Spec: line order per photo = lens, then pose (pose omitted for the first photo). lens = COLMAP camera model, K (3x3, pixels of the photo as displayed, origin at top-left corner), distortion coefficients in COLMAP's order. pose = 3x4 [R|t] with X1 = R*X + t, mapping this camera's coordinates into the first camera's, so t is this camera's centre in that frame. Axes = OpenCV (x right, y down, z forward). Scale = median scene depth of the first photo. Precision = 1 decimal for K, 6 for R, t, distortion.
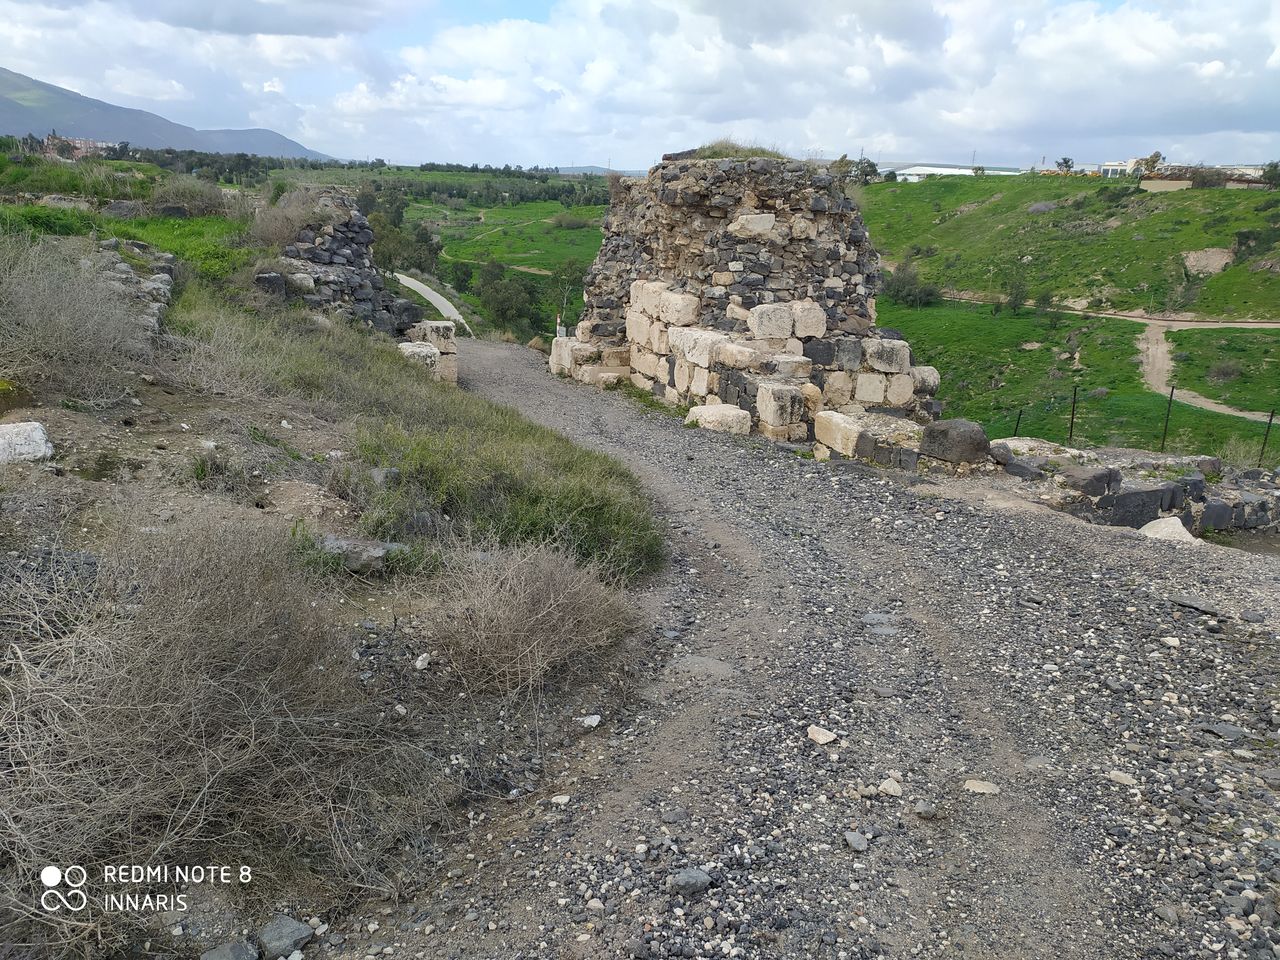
lens RADIAL K [[872.2, 0, 640.0], [0, 872.2, 480.0], [0, 0, 1]] dist [0.002002, -0.072342]
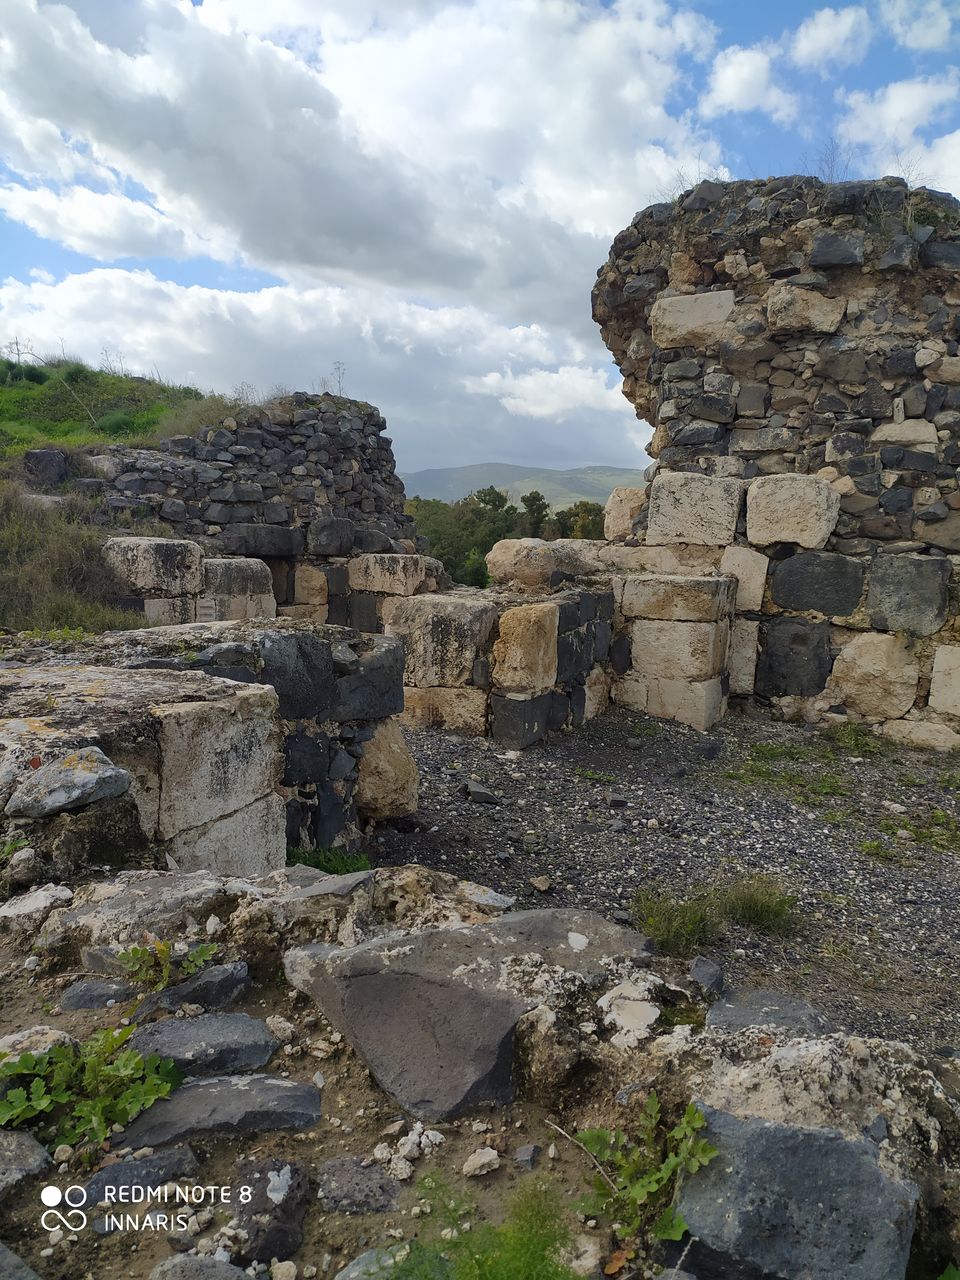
lens RADIAL K [[908.2, 0, 480.0], [0, 908.2, 640.0], [0, 0, 1]] dist [0.030150, -0.029167]
pose [[0.724725, 0.059327, -0.686479, 0.393184], [-0.202957, 0.970467, -0.130395, -0.028626], [0.658470, 0.233826, 0.715362, 0.583663]]
